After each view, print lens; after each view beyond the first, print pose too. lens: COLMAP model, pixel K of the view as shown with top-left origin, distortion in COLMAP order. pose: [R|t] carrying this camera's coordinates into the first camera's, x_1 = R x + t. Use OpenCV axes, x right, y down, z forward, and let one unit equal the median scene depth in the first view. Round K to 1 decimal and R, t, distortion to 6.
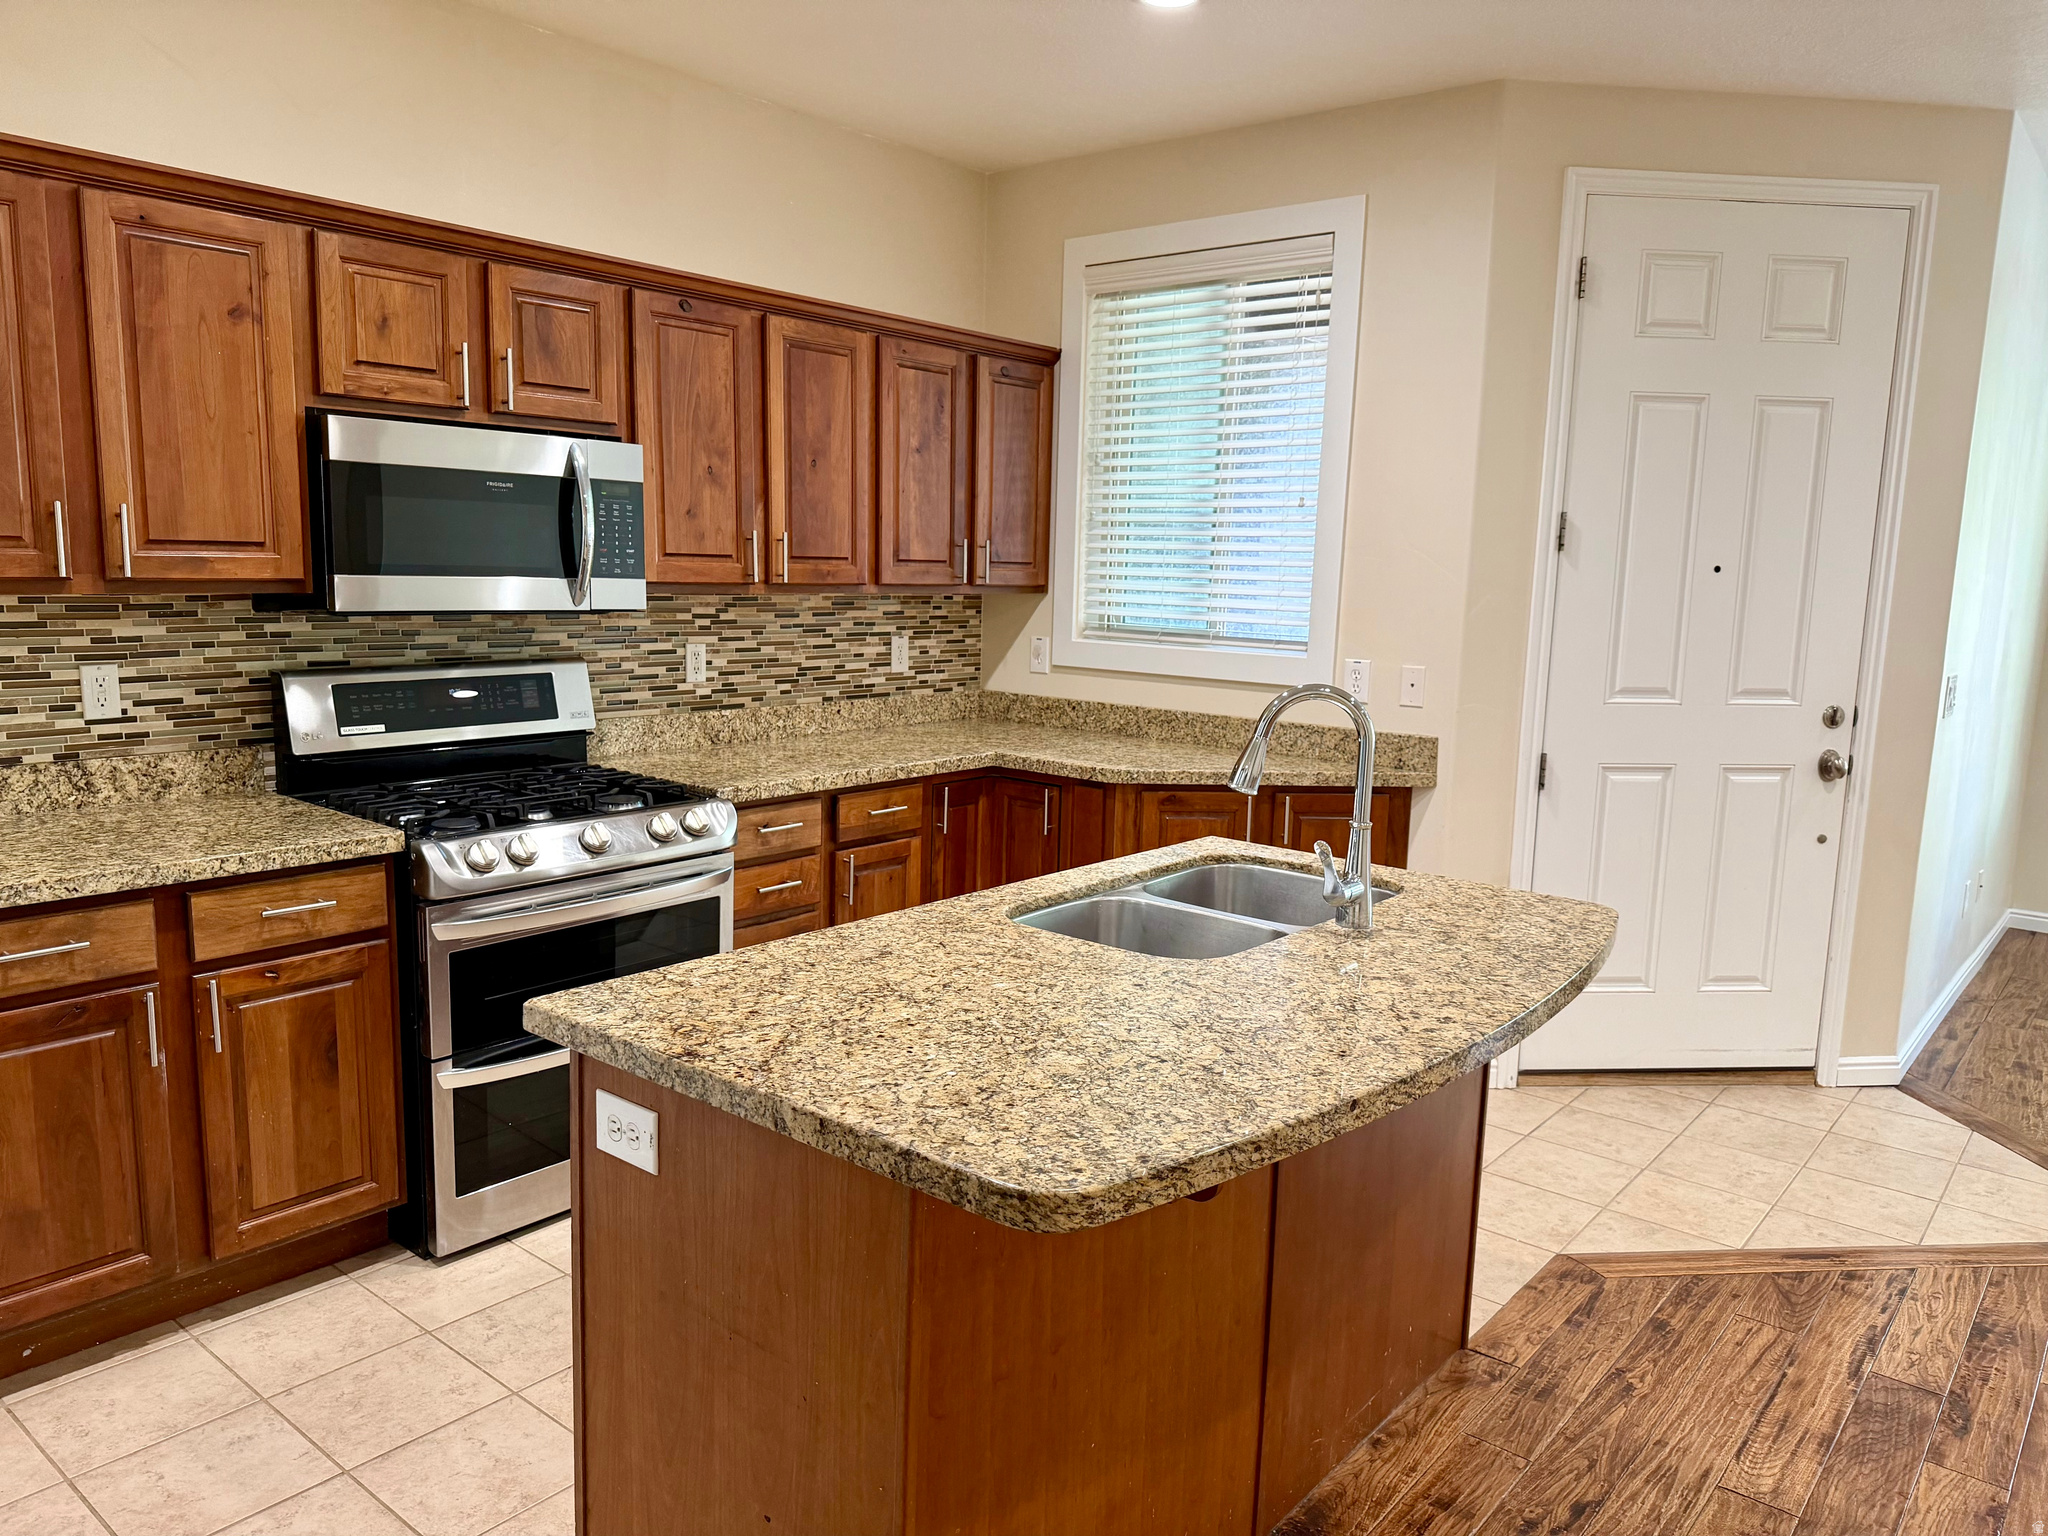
lens RADIAL K [[1438.6, 0, 1031.1], [0, 1438.6, 779.1], [0, 0, 1]] dist [0.070148, -0.081768]
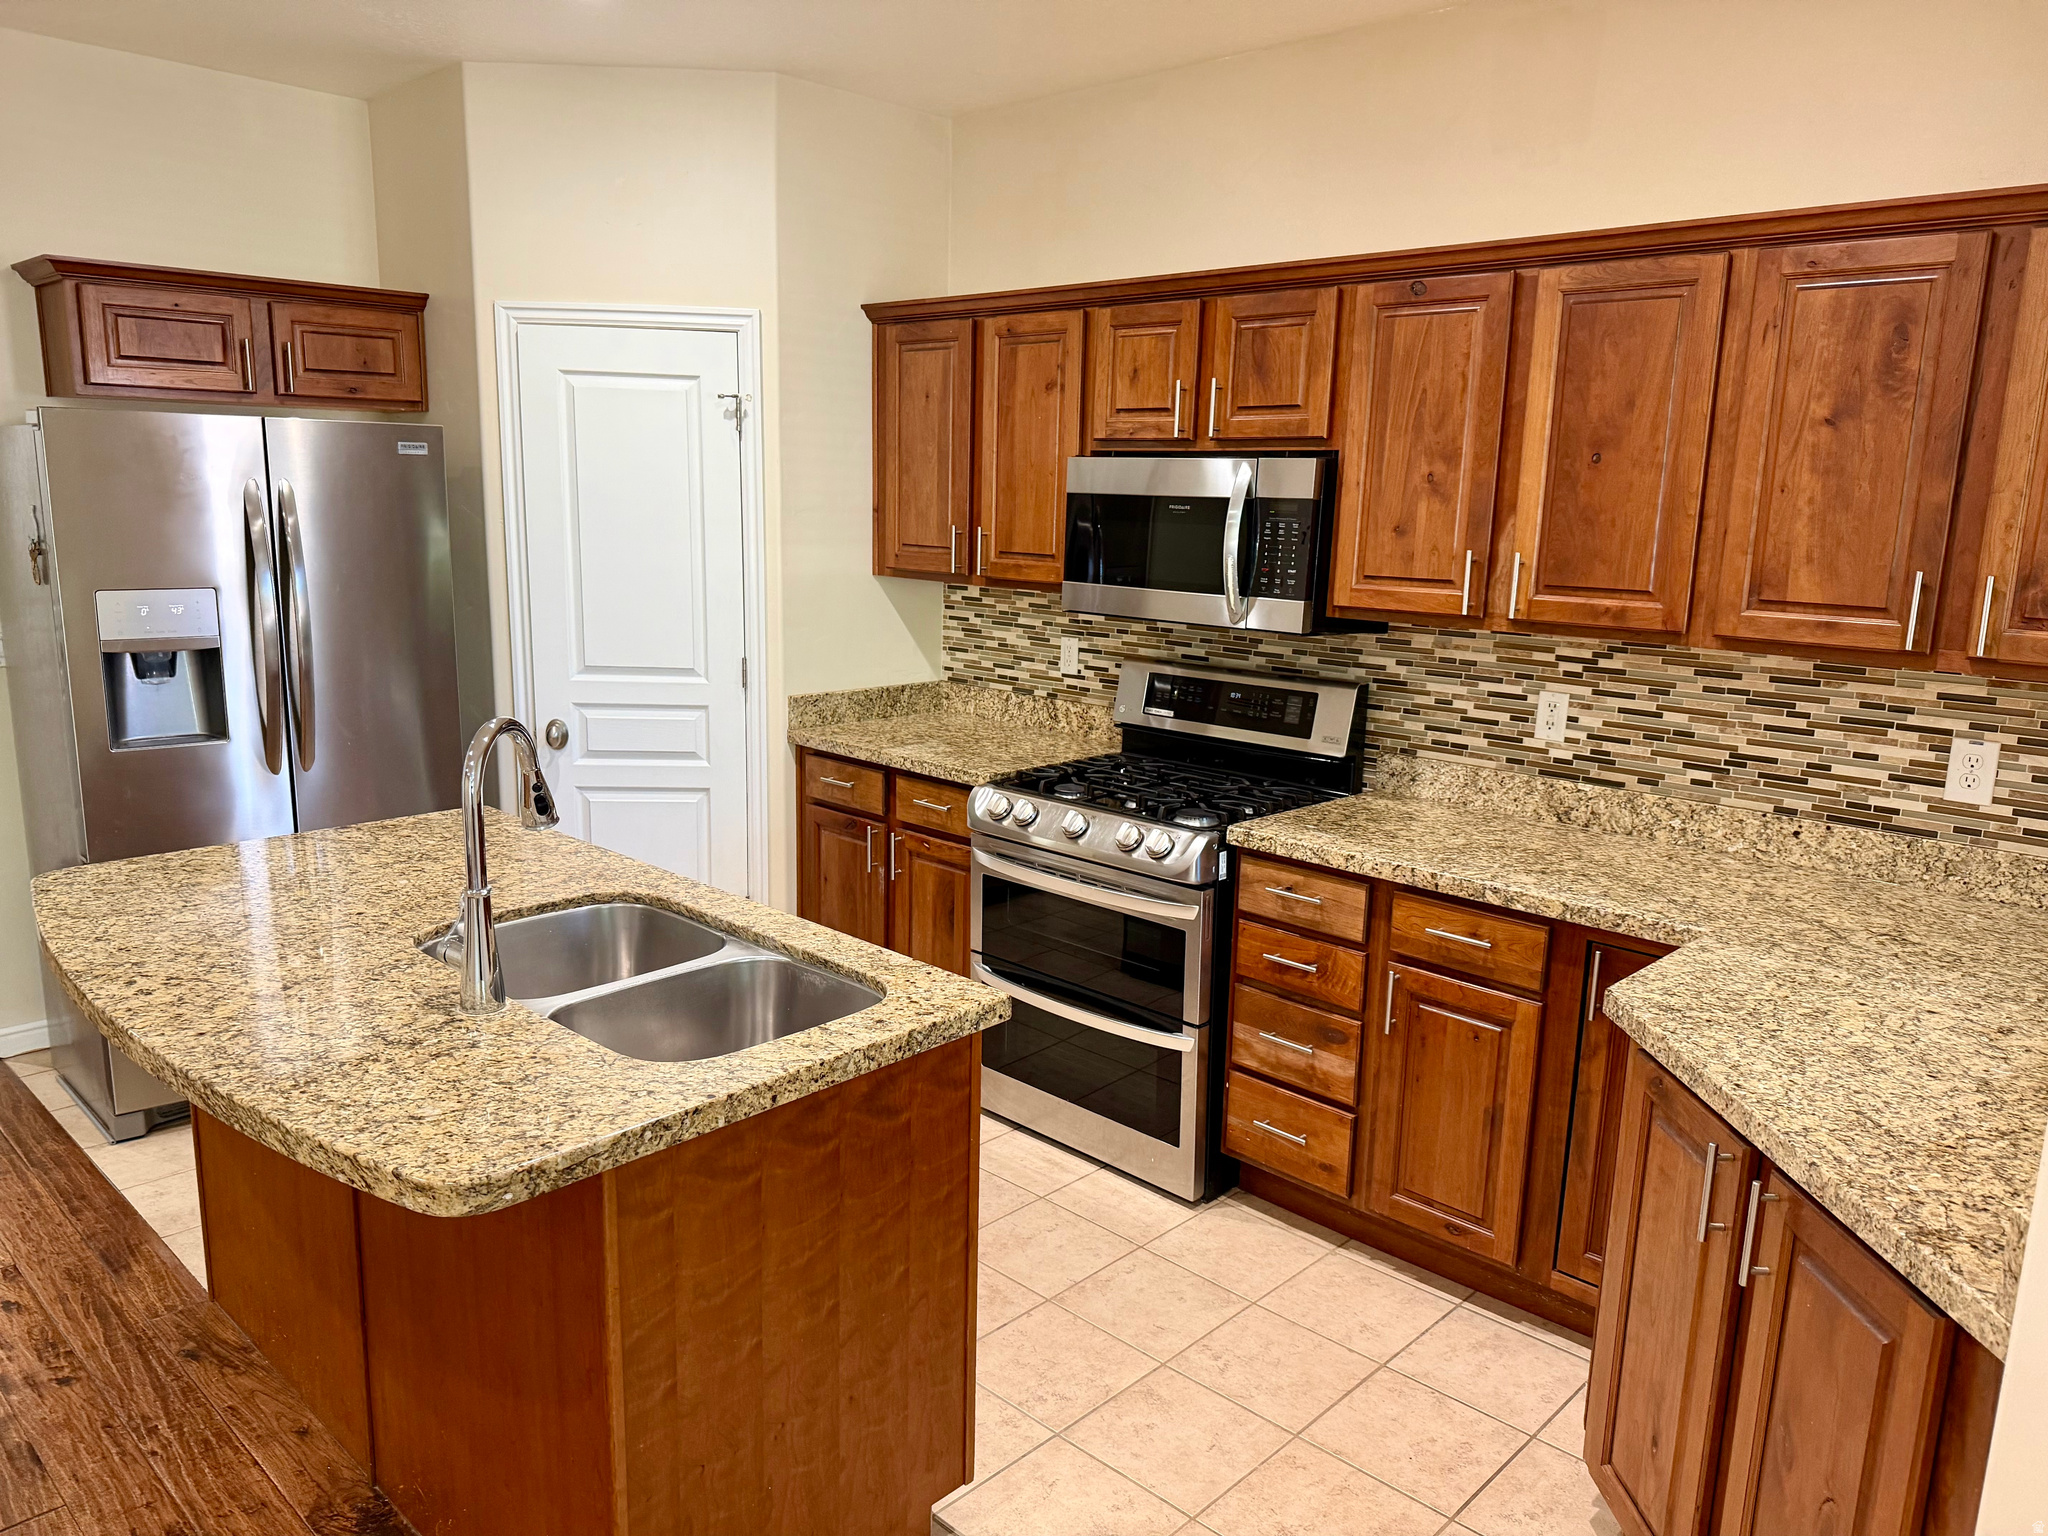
lens RADIAL K [[1438.6, 0, 1048.6], [0, 1438.6, 801.3], [0, 0, 1]] dist [0.070148, -0.081768]
pose [[-0.075899, 0.181498, -0.980458, 0.658396], [-0.180109, 0.964625, 0.192509, -0.156849], [0.980714, 0.191201, -0.040525, 0.863533]]
